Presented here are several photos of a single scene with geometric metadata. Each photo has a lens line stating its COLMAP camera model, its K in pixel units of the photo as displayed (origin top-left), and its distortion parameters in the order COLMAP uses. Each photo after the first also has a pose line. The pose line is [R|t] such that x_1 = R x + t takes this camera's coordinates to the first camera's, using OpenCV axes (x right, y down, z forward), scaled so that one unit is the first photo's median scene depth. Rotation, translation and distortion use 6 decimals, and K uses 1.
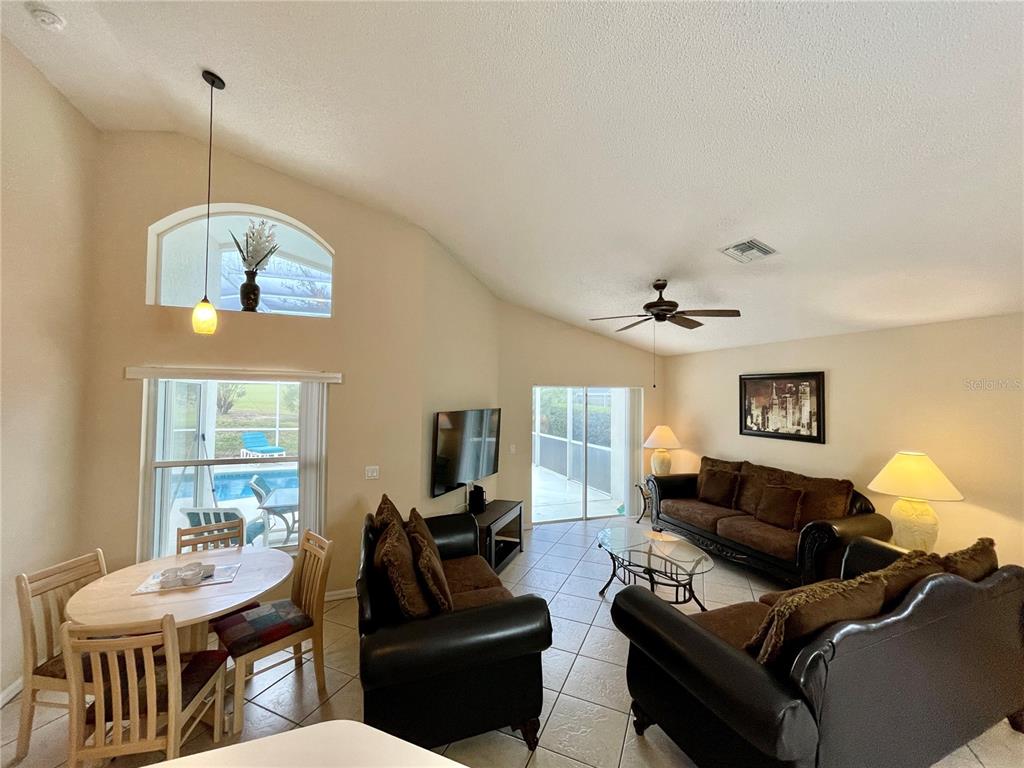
lens RADIAL K [[417.5, 0, 510.7], [0, 417.5, 385.9], [0, 0, 1]] dist [0.004684, 0.001108]
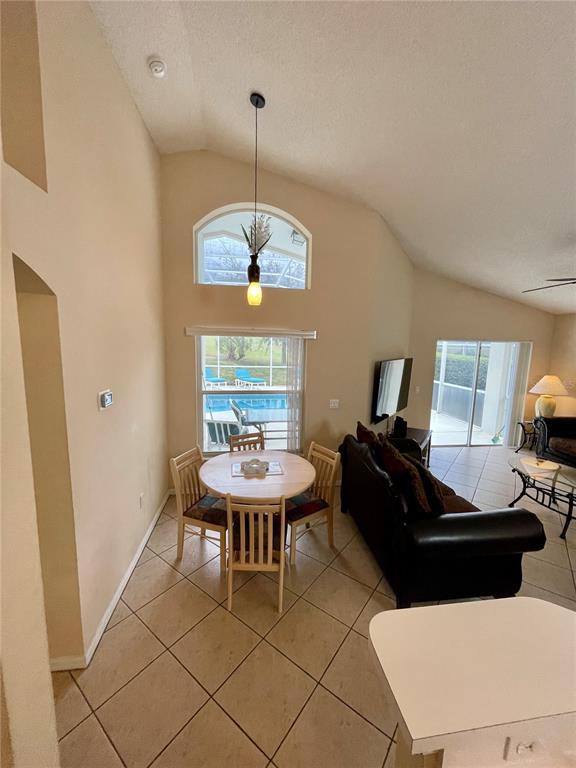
lens RADIAL K [[313.1, 0, 290.3], [0, 313.1, 385.1], [0, 0, 1]] dist [0.004684, 0.001108]
pose [[0.976940, 0.041707, -0.209399, -0.270966], [-0.008410, 0.987492, 0.157447, -0.018205], [0.213347, -0.152055, 0.965071, -0.023178]]
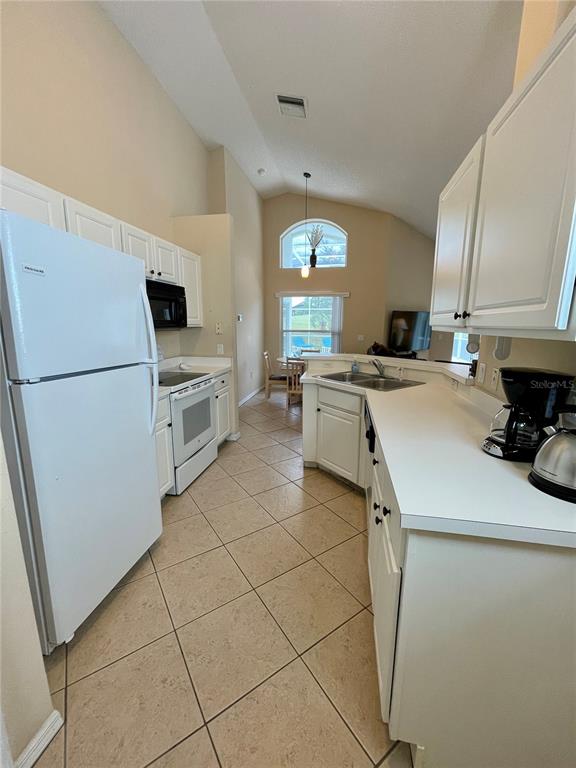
lens RADIAL K [[313.1, 0, 288.2], [0, 313.1, 384.2], [0, 0, 1]] dist [0.004684, 0.001108]
pose [[0.857191, 0.086783, -0.507634, 0.213860], [0.022928, 0.978292, 0.205960, 0.101310], [0.514488, -0.188186, 0.836593, -0.680973]]
